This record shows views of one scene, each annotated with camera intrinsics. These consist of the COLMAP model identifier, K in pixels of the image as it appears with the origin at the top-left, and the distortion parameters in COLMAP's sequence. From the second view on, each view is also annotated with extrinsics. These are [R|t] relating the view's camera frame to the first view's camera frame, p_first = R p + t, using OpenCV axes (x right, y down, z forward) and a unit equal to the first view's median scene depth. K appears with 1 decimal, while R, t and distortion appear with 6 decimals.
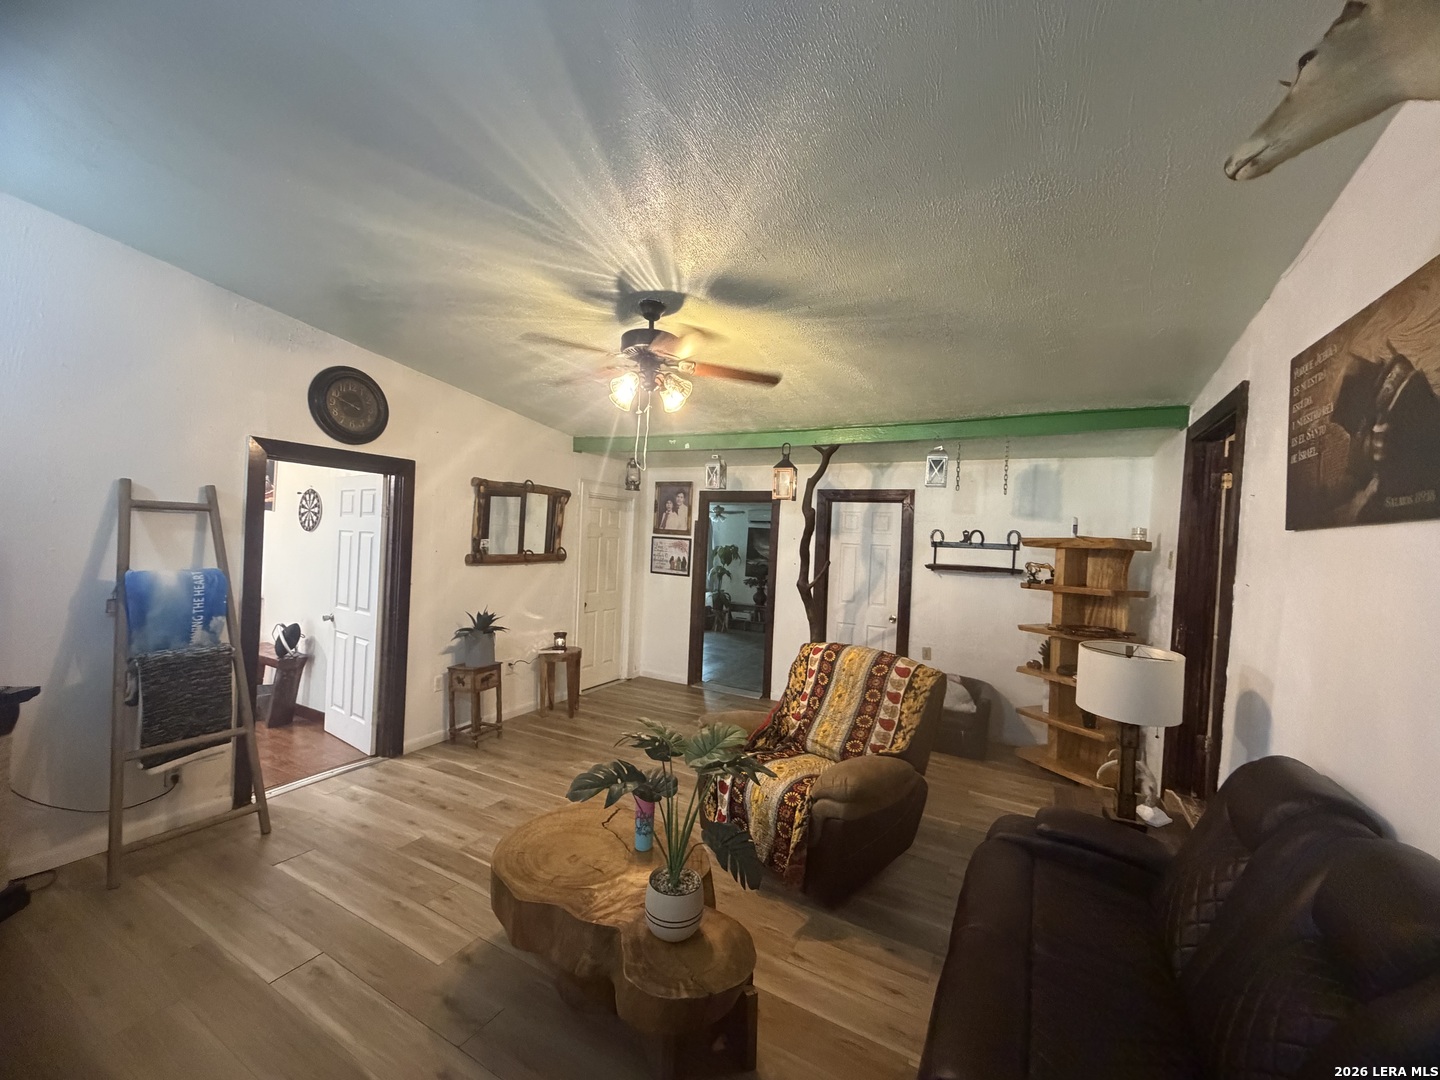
lens RADIAL K [[571.8, 0, 719.1], [0, 571.8, 541.2], [0, 0, 1]] dist [-0.009342, -0.000220]
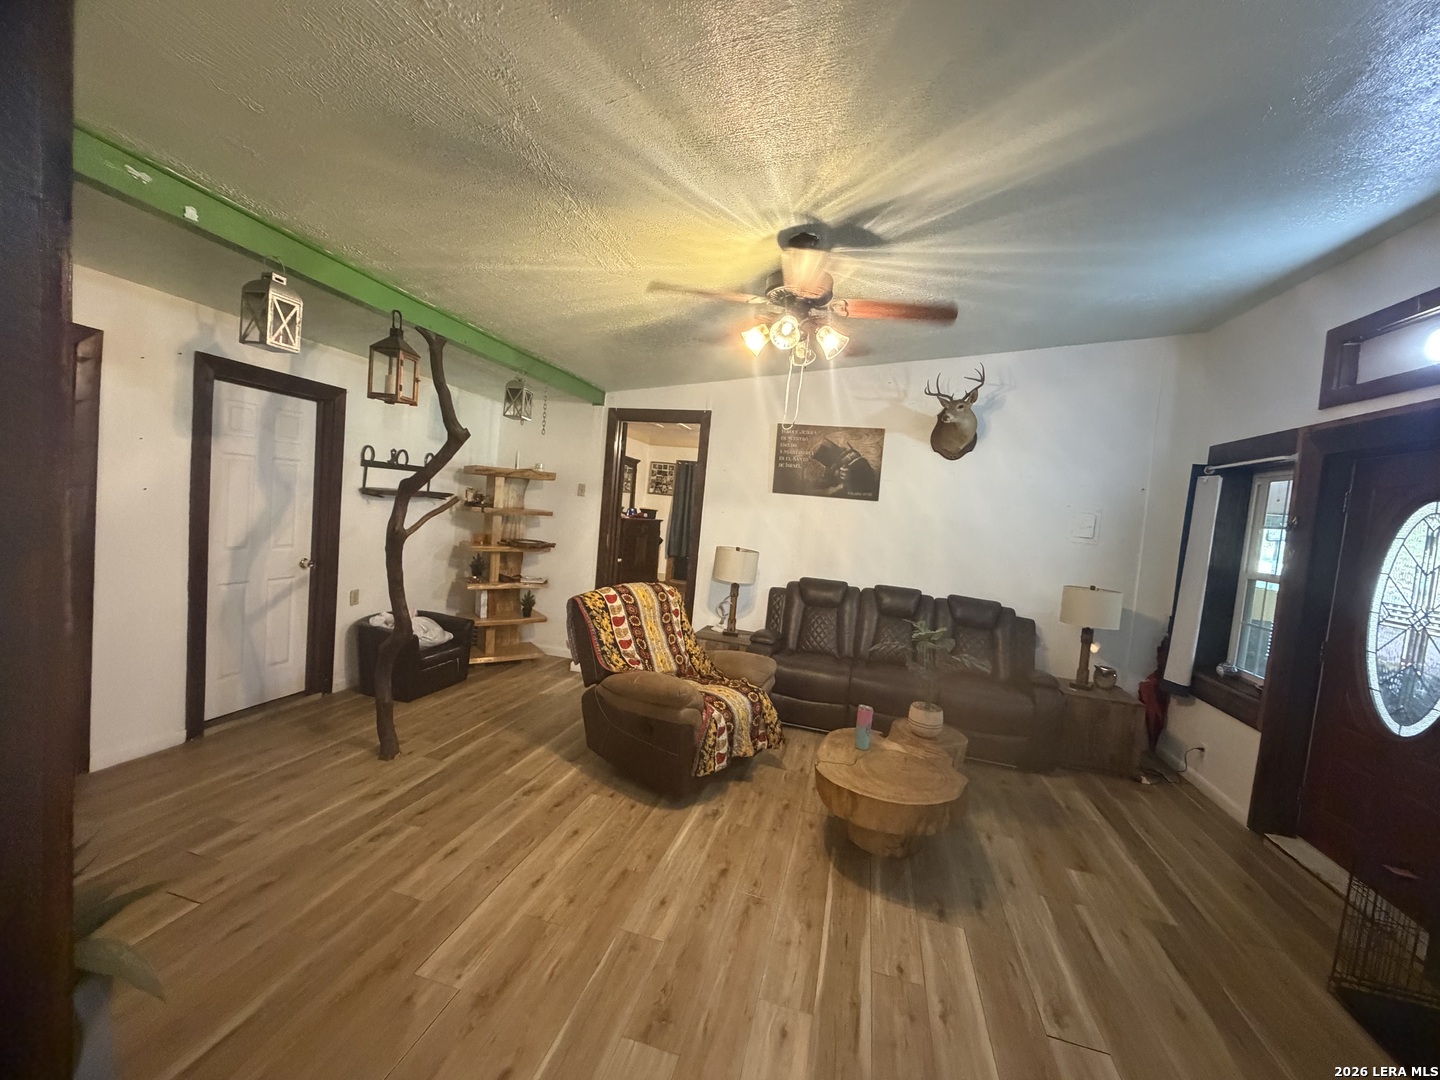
lens RADIAL K [[571.8, 0, 719.1], [0, 571.8, 541.2], [0, 0, 1]] dist [-0.009342, -0.000220]
pose [[-0.240481, -0.124141, 0.962683, -0.547285], [-0.093710, 0.990124, 0.104271, -0.016852], [-0.966120, -0.065138, -0.249739, 0.727894]]
